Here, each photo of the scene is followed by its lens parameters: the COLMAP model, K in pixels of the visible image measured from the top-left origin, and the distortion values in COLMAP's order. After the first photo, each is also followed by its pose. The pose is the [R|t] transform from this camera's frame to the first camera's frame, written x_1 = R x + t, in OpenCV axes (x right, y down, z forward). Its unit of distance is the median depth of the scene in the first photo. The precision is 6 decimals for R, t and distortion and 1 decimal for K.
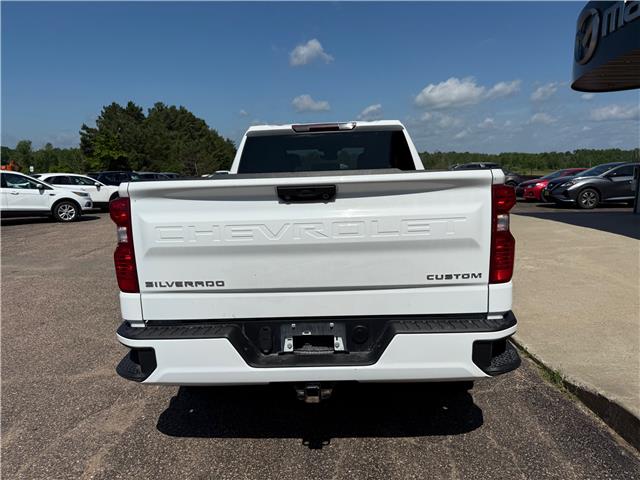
lens RADIAL K [[453.5, 0, 323.7], [0, 453.5, 247.7], [0, 0, 1]] dist [0.032119, -0.046656]
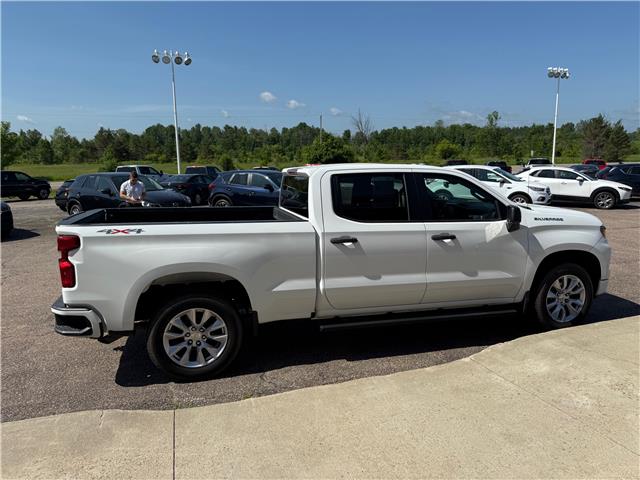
lens RADIAL K [[449.0, 0, 324.3], [0, 449.0, 242.7], [0, 0, 1]] dist [0.079834, -0.114823]
pose [[0.306024, 0.185228, -0.933831, 1.970858], [-0.149972, 0.978022, 0.144846, -0.430431], [0.940137, 0.095722, 0.327077, 1.123705]]
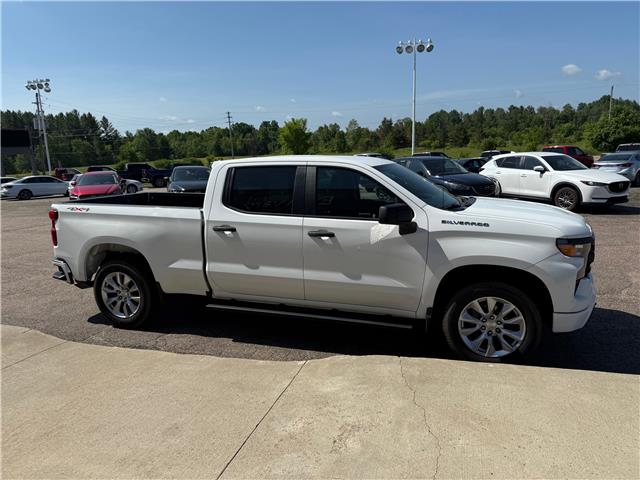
lens RADIAL K [[449.0, 0, 324.3], [0, 449.0, 242.7], [0, 0, 1]] dist [0.079834, -0.114823]
pose [[-0.280660, 0.216919, -0.934974, 2.017966], [-0.116367, 0.959251, 0.257482, -0.668939], [0.952727, 0.181065, -0.243982, 2.592906]]
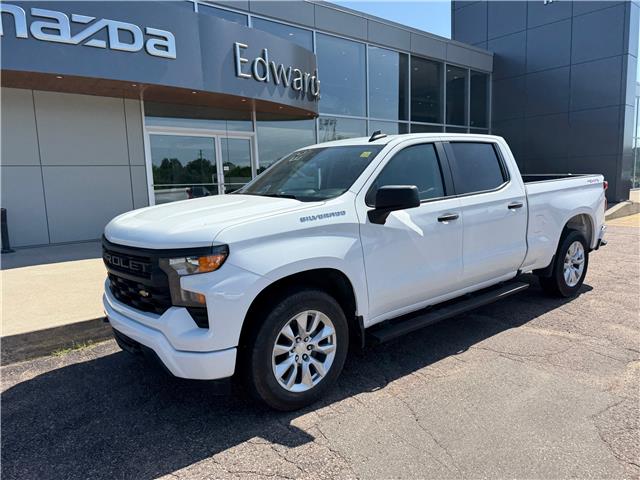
lens RADIAL K [[449.0, 0, 324.3], [0, 449.0, 242.7], [0, 0, 1]] dist [0.079834, -0.114823]
pose [[-0.649900, -0.068457, 0.756931, -1.243443], [0.168960, 0.957999, 0.231711, -0.581210], [-0.741001, 0.278480, -0.611037, 3.458395]]
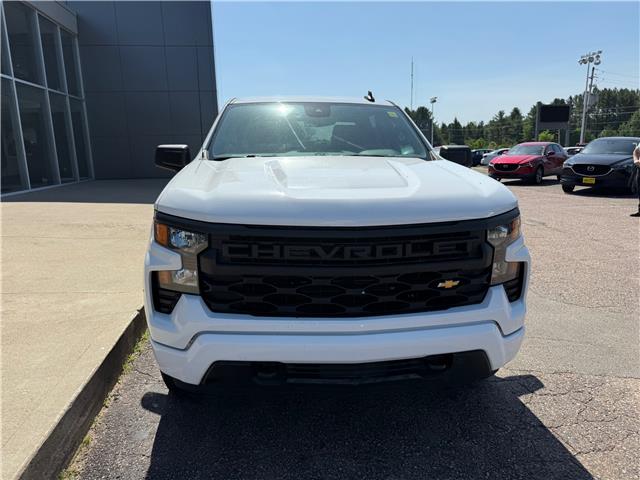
lens RADIAL K [[457.2, 0, 324.0], [0, 457.2, 240.4], [0, 0, 1]] dist [0.000835, -0.001830]
pose [[-0.988875, 0.061252, -0.135553, 0.231781], [0.008055, 0.931996, 0.362380, -0.650644], [0.148532, 0.357256, -0.922121, 3.837791]]
